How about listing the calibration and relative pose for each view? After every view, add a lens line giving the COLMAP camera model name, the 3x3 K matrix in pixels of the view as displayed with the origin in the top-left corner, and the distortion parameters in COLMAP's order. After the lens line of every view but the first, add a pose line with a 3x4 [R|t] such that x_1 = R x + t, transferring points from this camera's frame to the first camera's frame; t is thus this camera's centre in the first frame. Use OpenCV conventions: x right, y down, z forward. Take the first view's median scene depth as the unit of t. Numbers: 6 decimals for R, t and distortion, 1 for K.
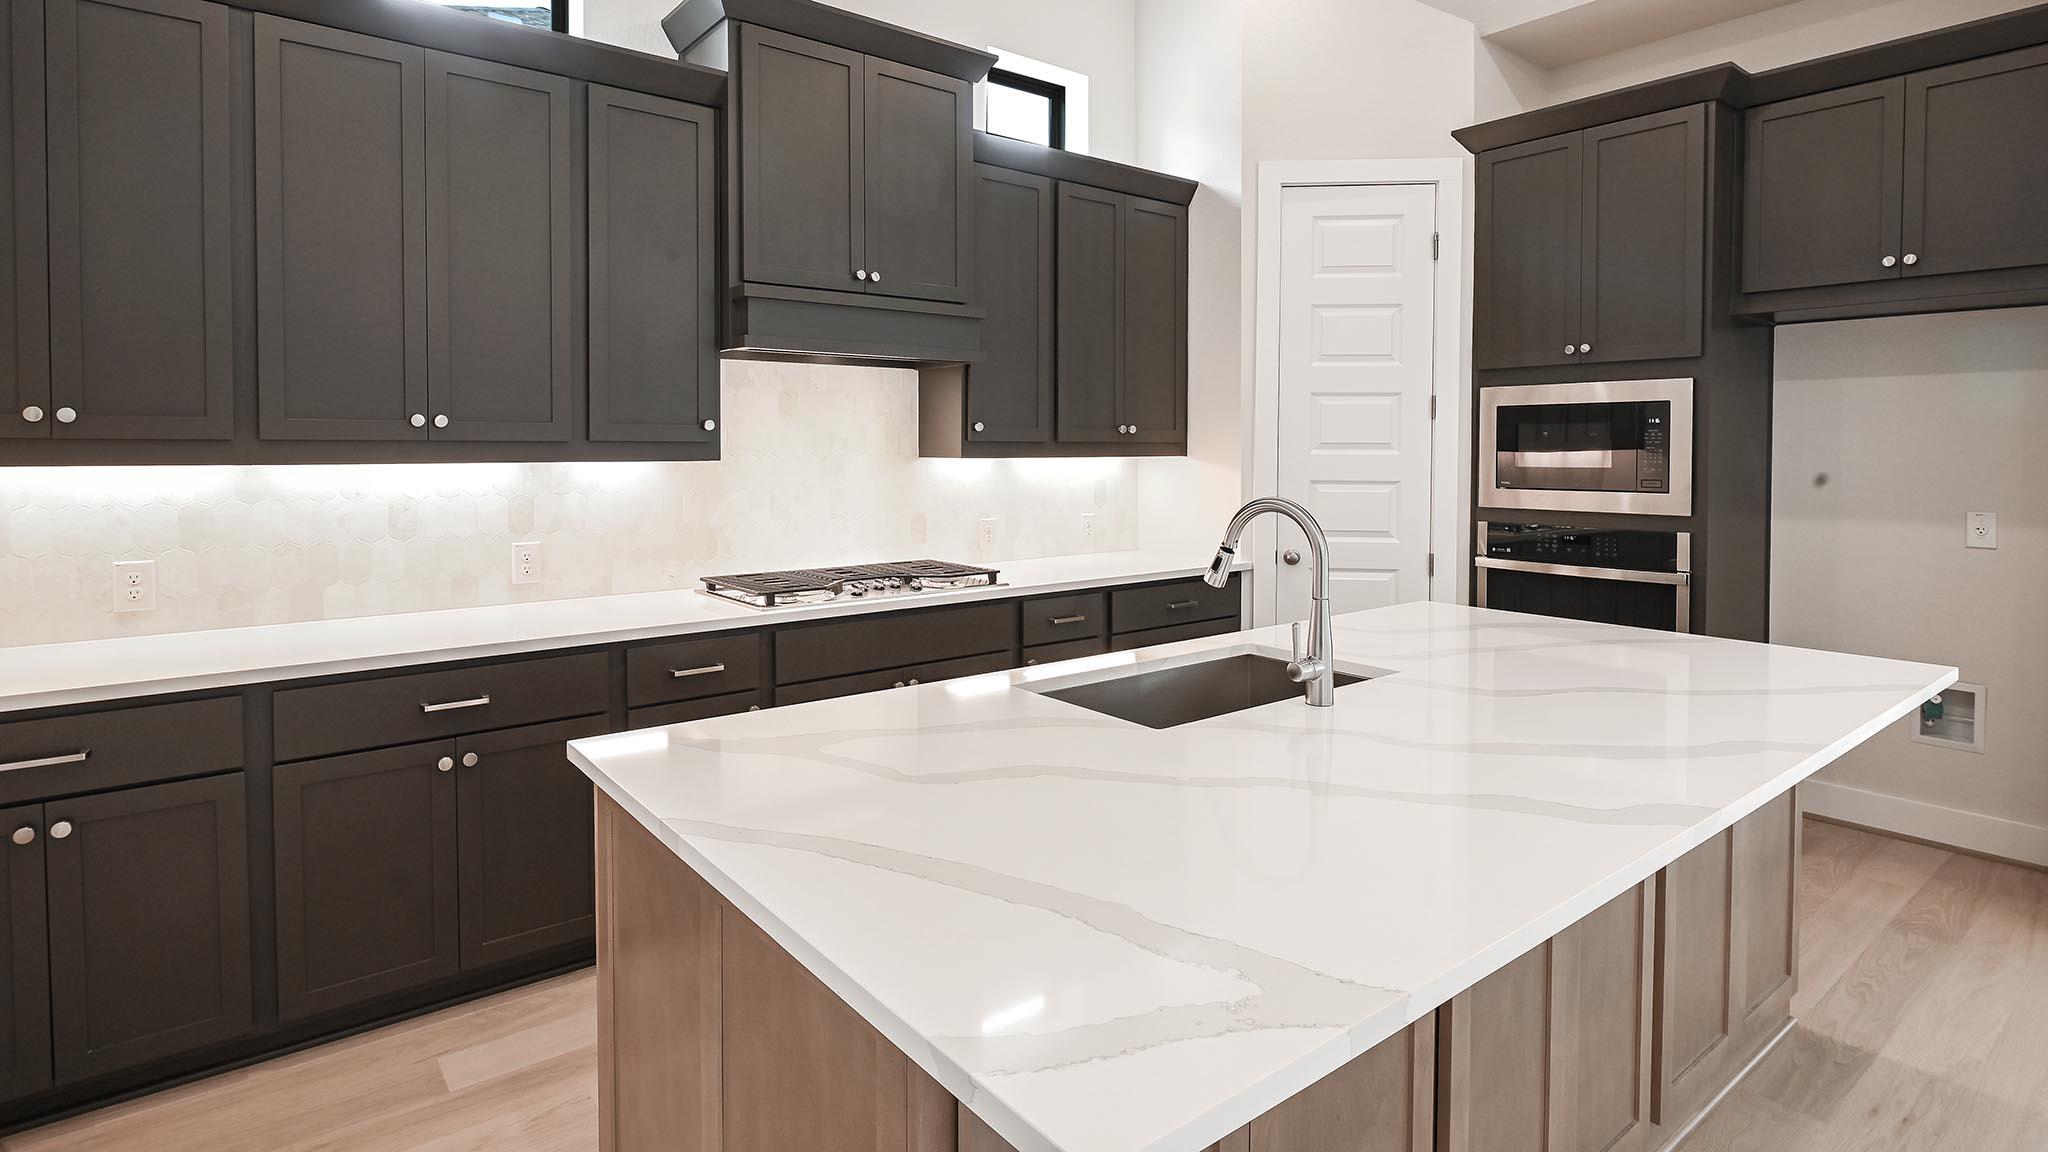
lens RADIAL K [[1038.3, 0, 1021.2], [0, 1038.3, 574.9], [0, 0, 1]] dist [0.002948, 0.000561]
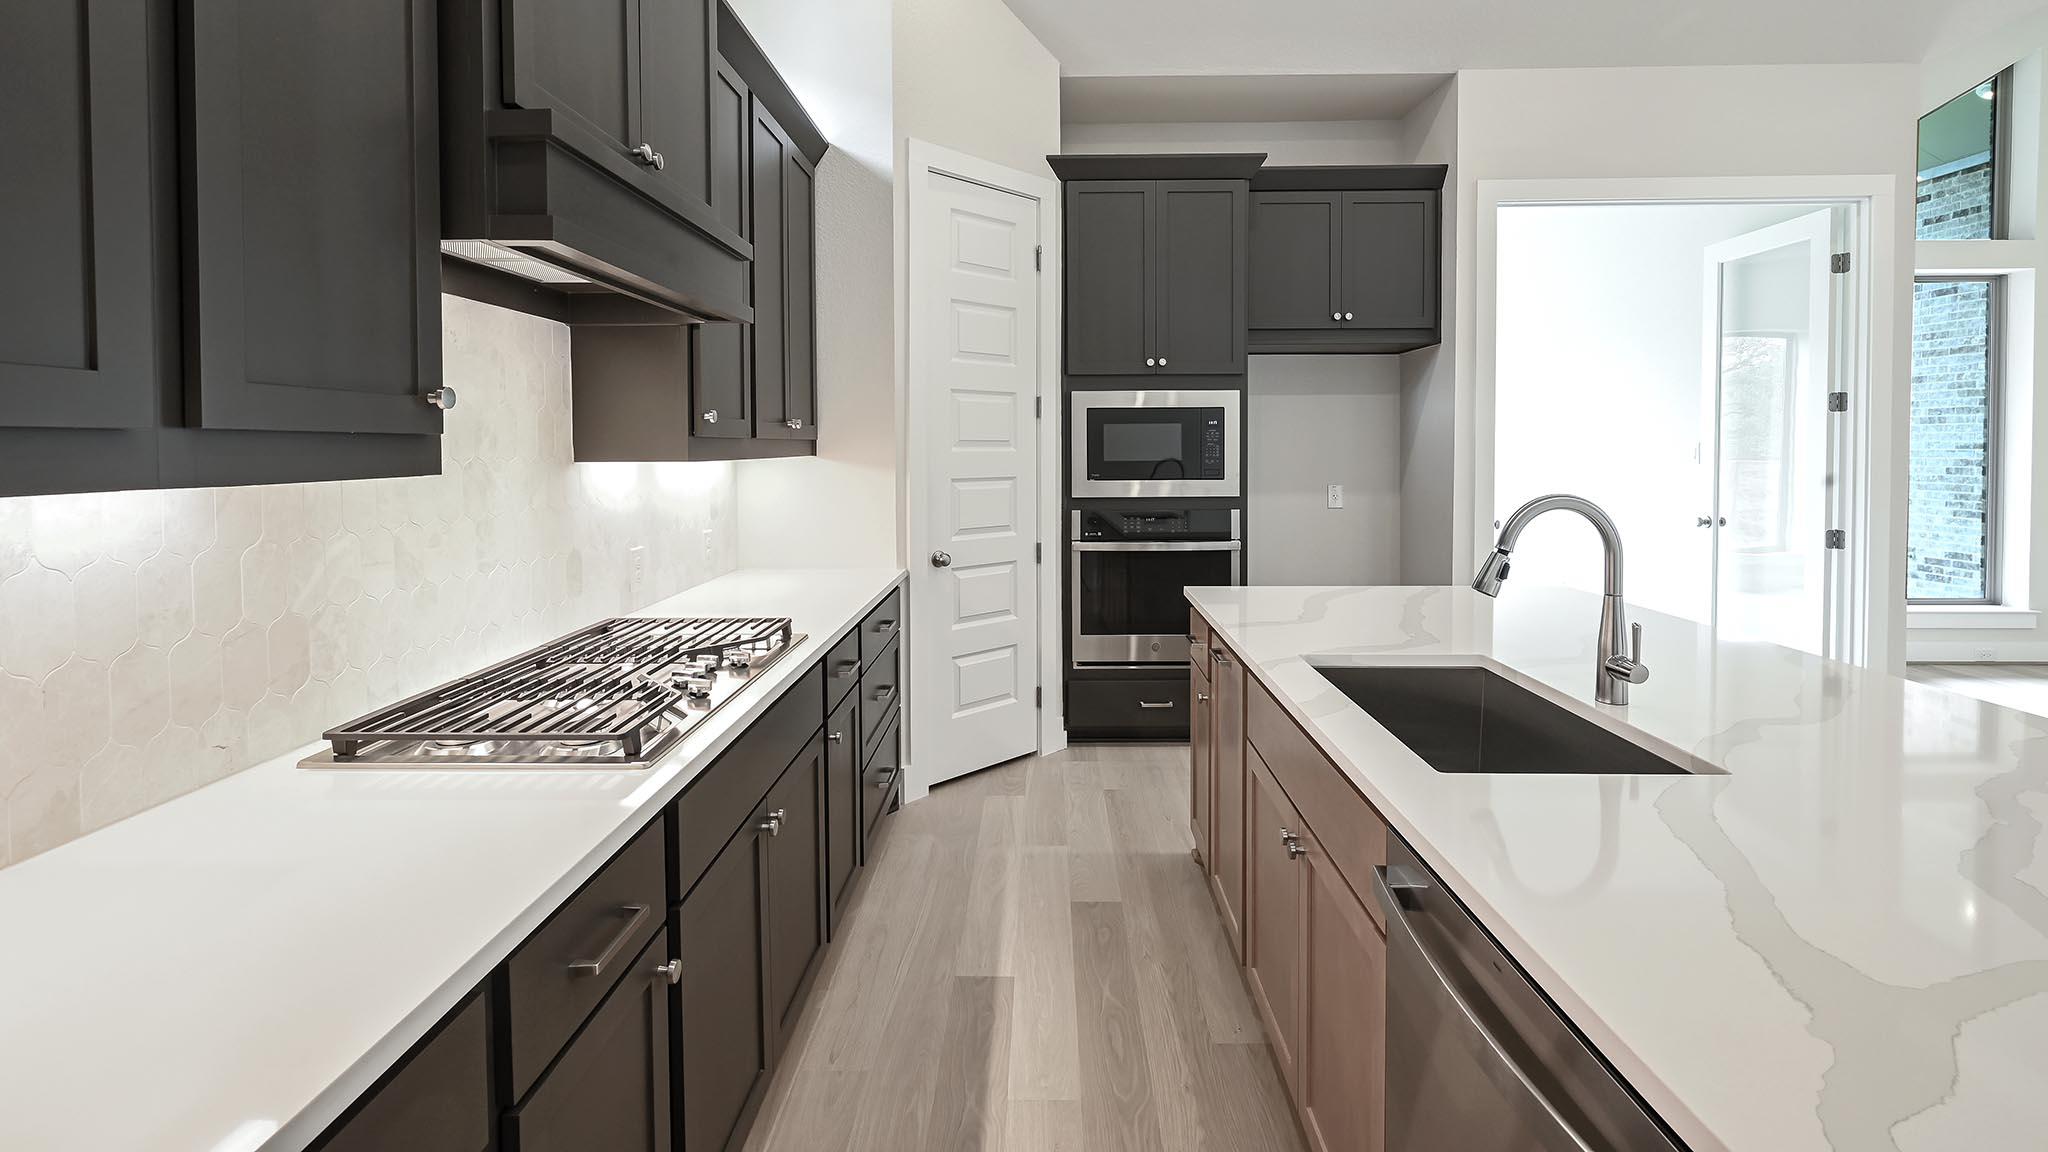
lens RADIAL K [[892.8, 0, 1022.3], [0, 892.8, 536.4], [0, 0, 1]] dist [-0.003588, -0.000300]
pose [[0.644463, -0.081386, 0.760292, -0.346980], [0.100522, 0.994707, 0.021272, -0.052298], [-0.757999, 0.062717, 0.649233, 0.440391]]
